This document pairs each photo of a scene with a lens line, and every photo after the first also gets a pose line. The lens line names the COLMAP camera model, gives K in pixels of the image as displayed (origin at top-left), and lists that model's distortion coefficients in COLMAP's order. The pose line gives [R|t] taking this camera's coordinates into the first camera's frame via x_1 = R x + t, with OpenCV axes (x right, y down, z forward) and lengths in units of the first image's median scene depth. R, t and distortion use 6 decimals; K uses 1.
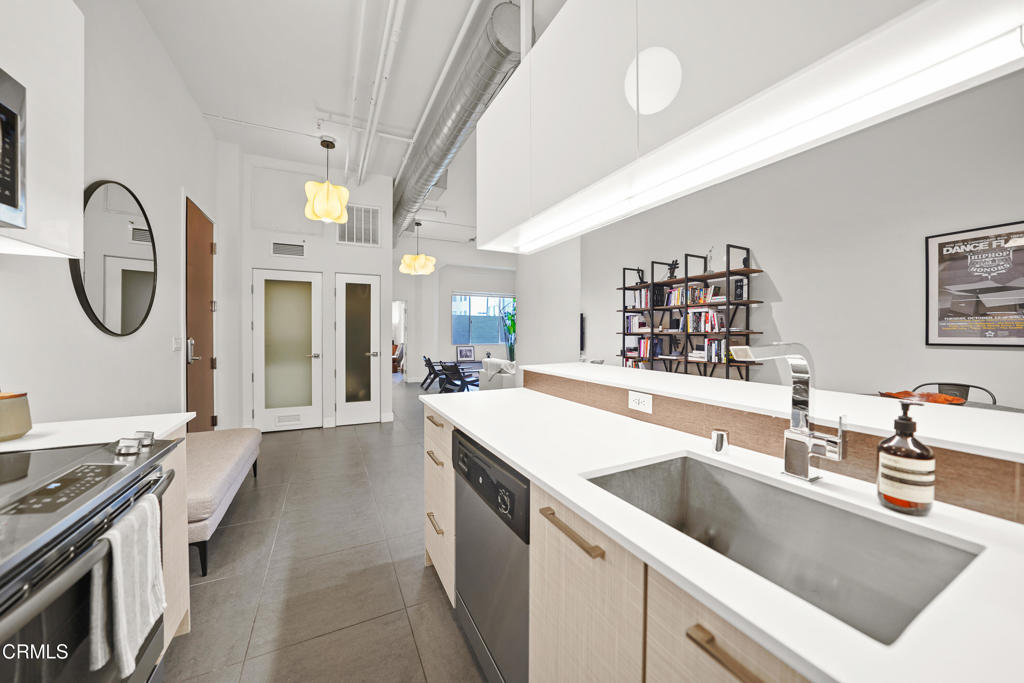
lens RADIAL K [[363.1, 0, 512.0], [0, 363.1, 341.5], [0, 0, 1]] dist [-0.001006, -0.000111]
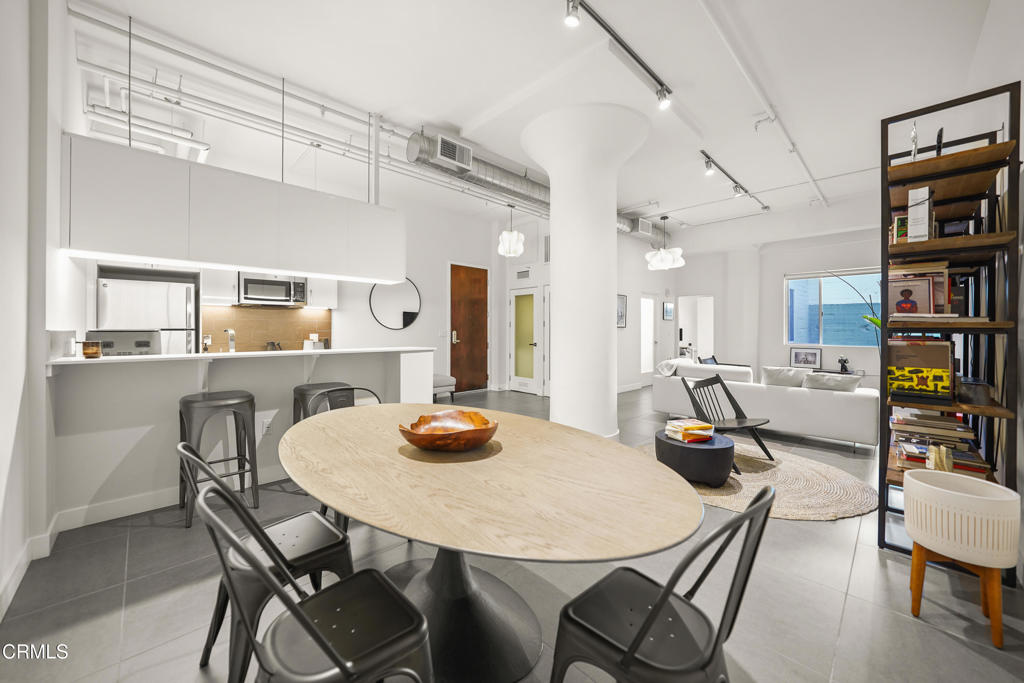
lens RADIAL K [[390.8, 0, 508.9], [0, 390.8, 329.9], [0, 0, 1]] dist [-0.026265, 0.010652]
pose [[0.283334, -0.000810, -0.959021, 0.863258], [-0.023967, 0.999681, -0.007925, -0.004384], [0.958722, 0.025230, 0.283224, 0.427281]]
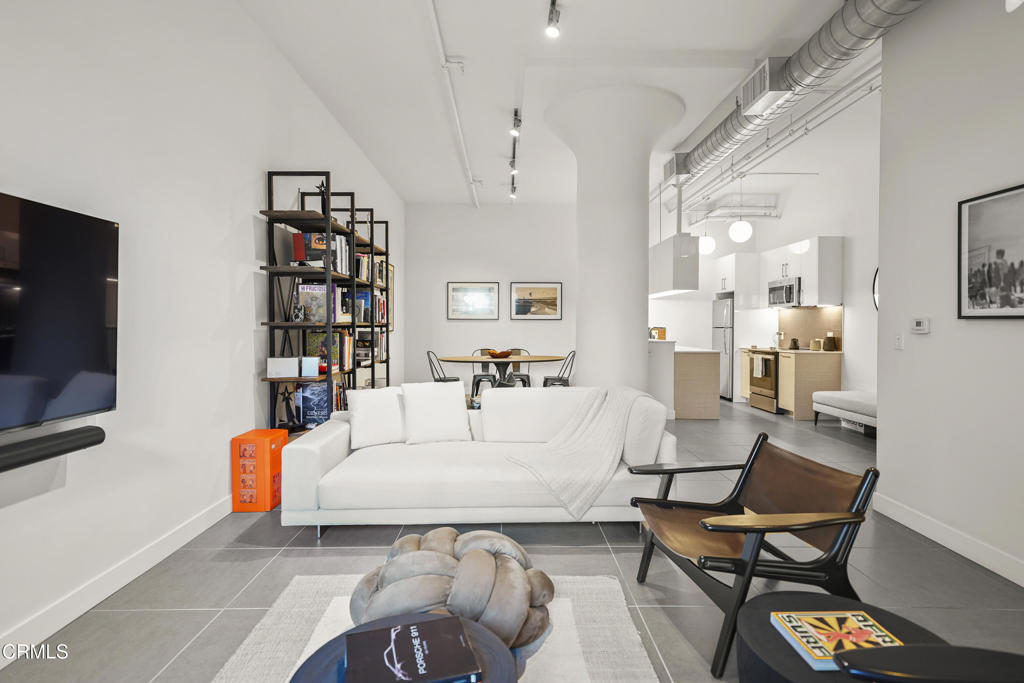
lens RADIAL K [[523.4, 0, 510.3], [0, 523.4, 327.7], [0, 0, 1]] dist [0.012846, -0.000383]
pose [[-0.895502, -0.007187, 0.445000, -0.204086], [0.004633, 0.999665, 0.025469, -0.042118], [-0.445034, 0.024869, -0.895168, 1.869219]]
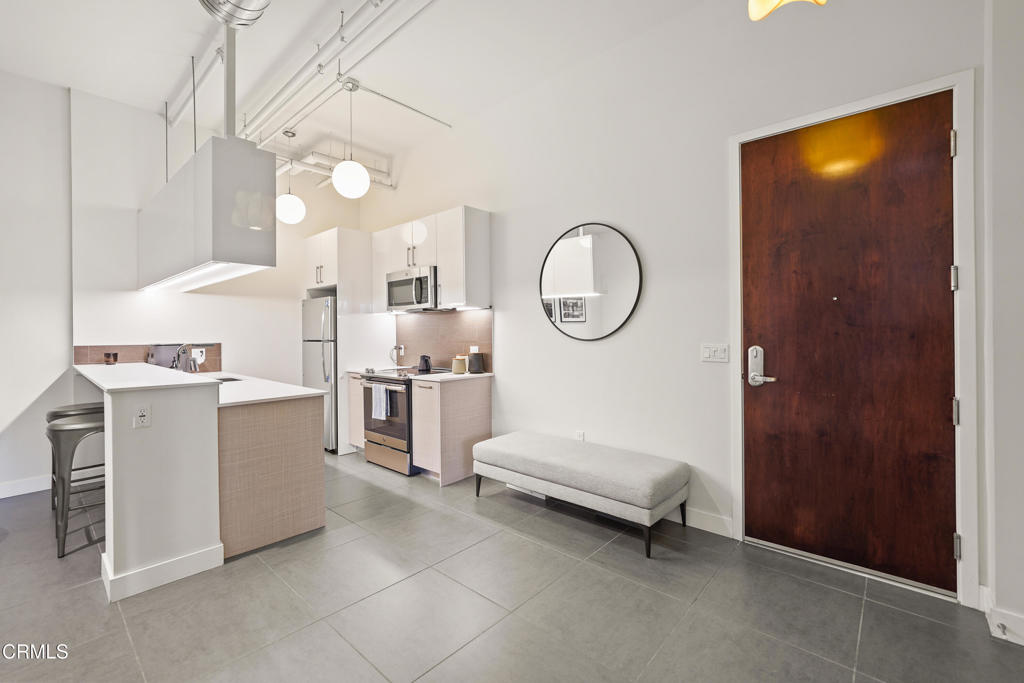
lens RADIAL K [[435.8, 0, 507.5], [0, 435.8, 333.1], [0, 0, 1]] dist [-0.001965, -0.000199]
pose [[-0.936543, 0.007958, -0.350462, -0.111650], [-0.000636, 0.999702, 0.024398, -0.035177], [0.350552, 0.023073, -0.936259, 1.020265]]
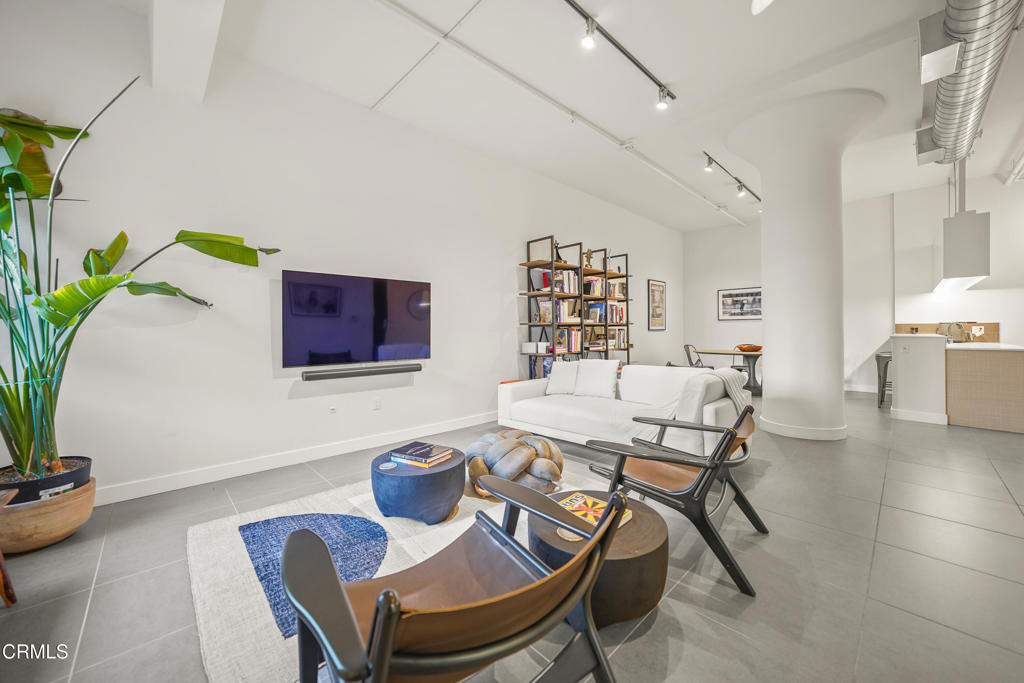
lens RADIAL K [[390.8, 0, 508.9], [0, 390.8, 329.9], [0, 0, 1]] dist [-0.026265, 0.010652]
pose [[-0.285687, 0.002794, 0.958319, -0.548017], [0.030266, 0.999523, 0.006108, -0.021828], [-0.957845, 0.030749, -0.285635, 1.682644]]
